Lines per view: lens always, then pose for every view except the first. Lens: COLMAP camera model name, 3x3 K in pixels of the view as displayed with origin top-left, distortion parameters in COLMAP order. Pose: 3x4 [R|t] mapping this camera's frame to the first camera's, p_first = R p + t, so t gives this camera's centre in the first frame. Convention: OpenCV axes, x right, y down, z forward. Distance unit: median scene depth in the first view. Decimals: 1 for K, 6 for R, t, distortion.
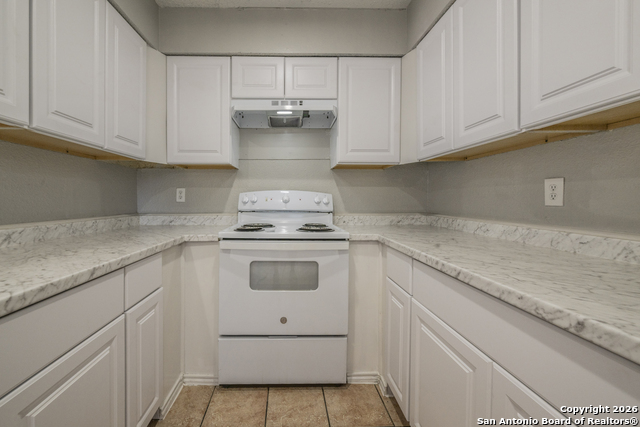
lens RADIAL K [[257.9, 0, 296.0], [0, 257.9, 206.5], [0, 0, 1]] dist [-0.001124, -0.000096]
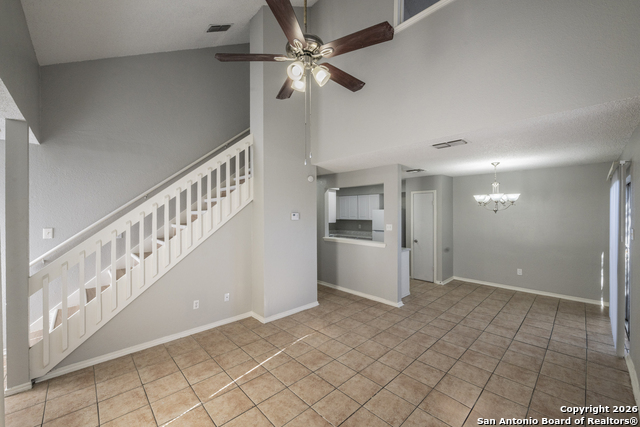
lens RADIAL K [[254.0, 0, 320.0], [0, 254.0, 213.5], [0, 0, 1]] dist [-0.000736, -0.000236]
pose [[0.743194, -0.011736, 0.668973, -3.080077], [0.023512, 0.999687, -0.008582, -0.254788], [-0.668663, 0.022107, 0.743237, -2.392131]]
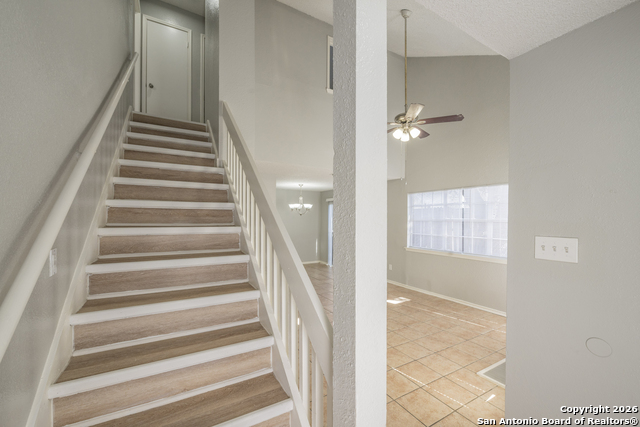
lens RADIAL K [[255.7, 0, 307.6], [0, 255.7, 221.0], [0, 0, 1]] dist [0.000155, 0.000036]
pose [[-0.441792, -0.014876, 0.896994, -3.818341], [0.019760, 0.999459, 0.026308, -0.264018], [-0.896900, 0.029347, -0.441258, 0.070977]]
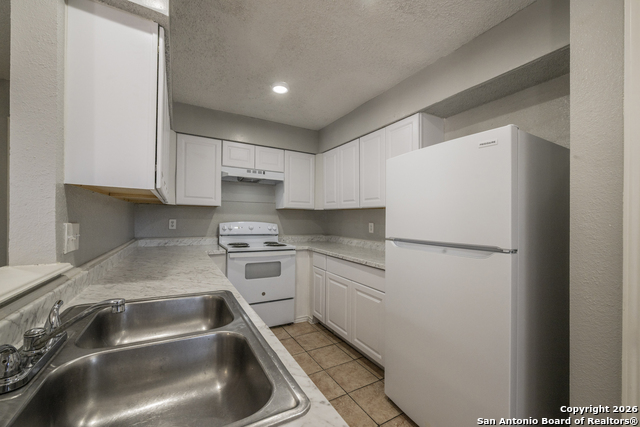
lens RADIAL K [[252.6, 0, 312.3], [0, 252.6, 216.0], [0, 0, 1]] dist [-0.001482, -0.000160]
pose [[0.888419, 0.014915, 0.458791, -0.517514], [-0.002567, 0.999618, -0.027526, -0.069116], [-0.459026, 0.023277, 0.888118, -0.722557]]
